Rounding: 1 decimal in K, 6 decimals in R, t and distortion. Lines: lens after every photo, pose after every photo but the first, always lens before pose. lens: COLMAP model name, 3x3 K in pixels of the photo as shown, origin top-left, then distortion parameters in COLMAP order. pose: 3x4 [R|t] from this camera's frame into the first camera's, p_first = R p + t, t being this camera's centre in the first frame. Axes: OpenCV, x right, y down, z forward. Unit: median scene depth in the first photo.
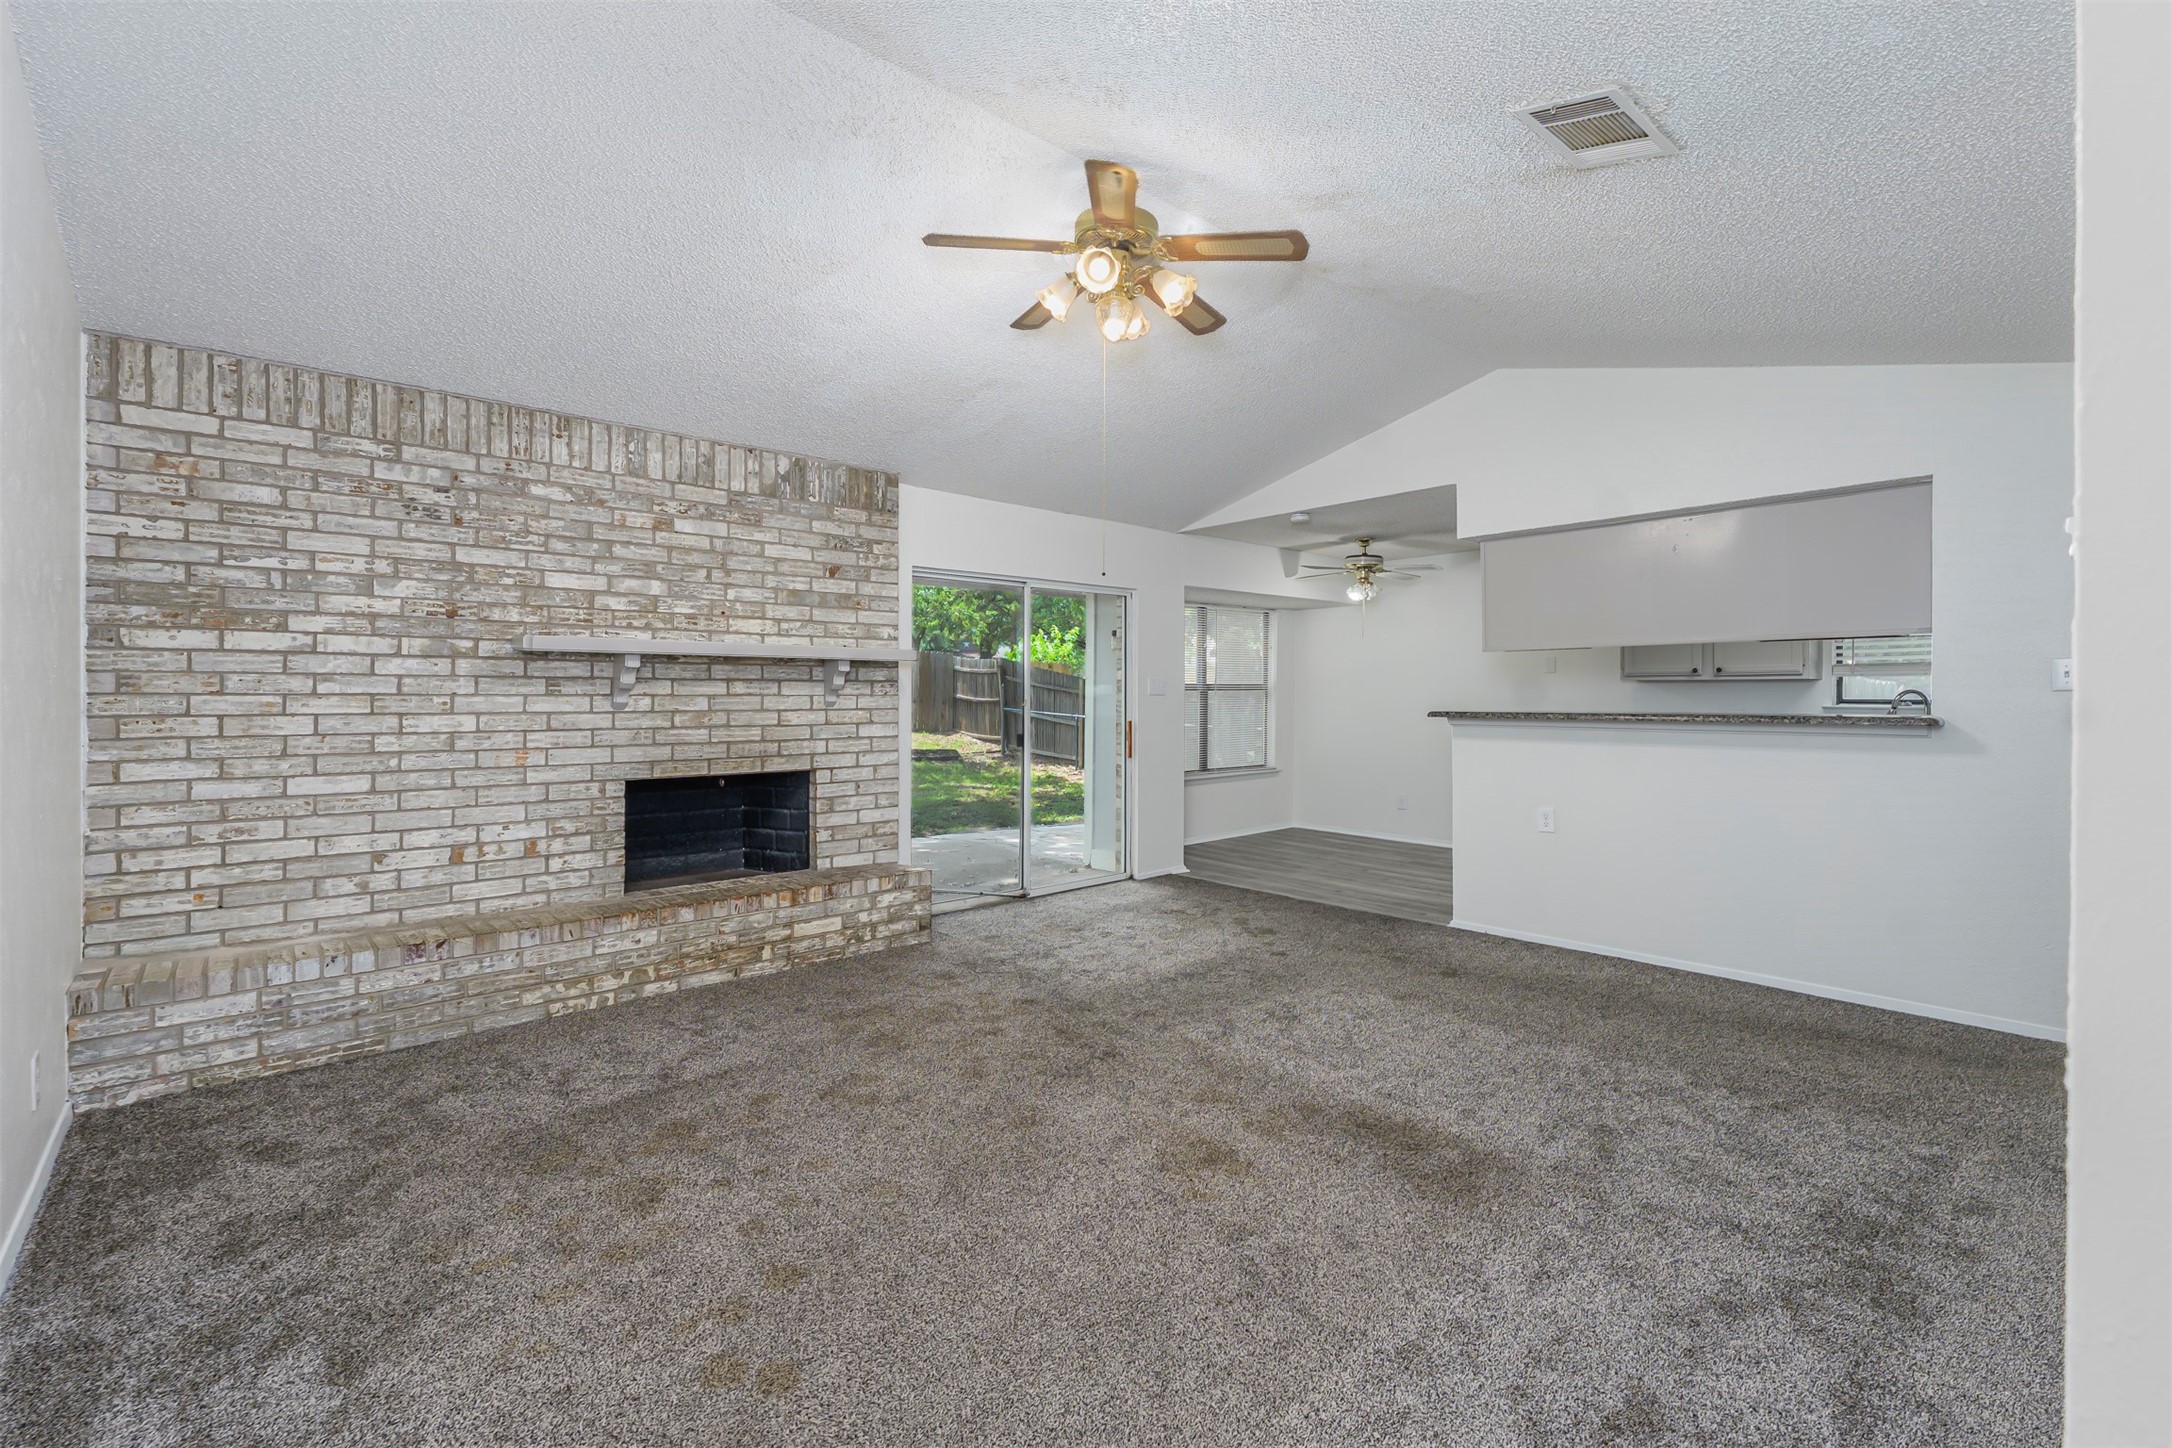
lens RADIAL K [[960.7, 0, 1090.5], [0, 960.7, 699.3], [0, 0, 1]] dist [0.001225, 0.000308]
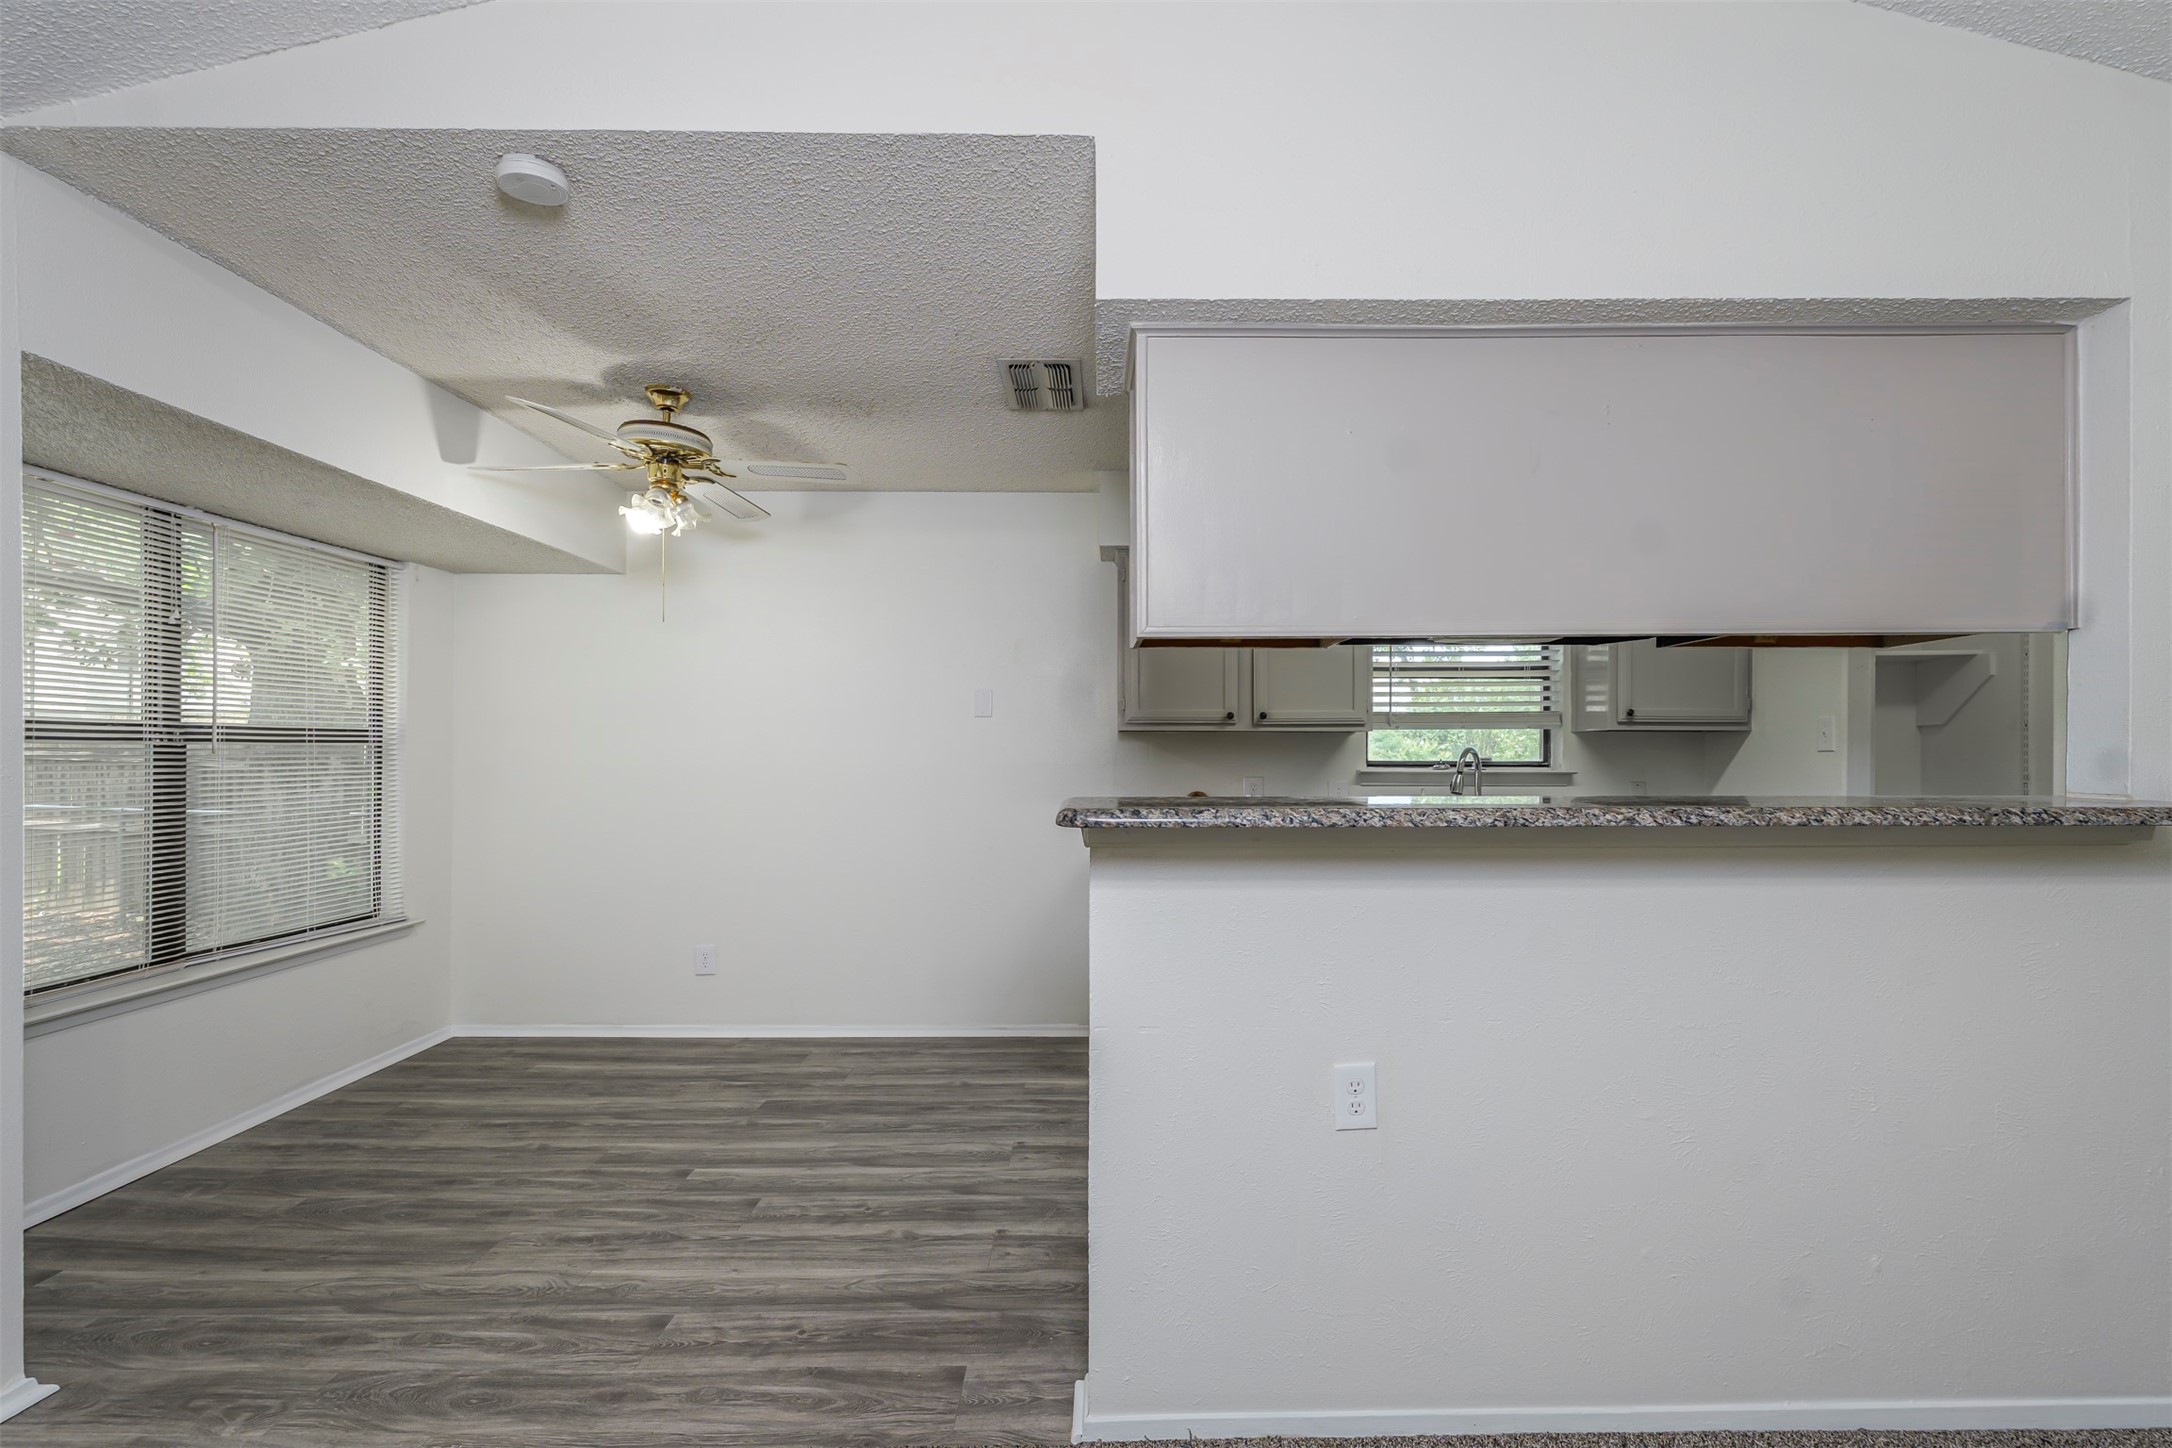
lens RADIAL K [[908.1, 0, 1091.8], [0, 908.1, 750.7], [0, 0, 1]] dist [0.001043, 0.000188]
pose [[0.654538, 0.004627, 0.756015, 0.090979], [0.001761, 0.999969, -0.007645, -0.002377], [-0.756027, 0.006335, 0.654510, 0.530112]]
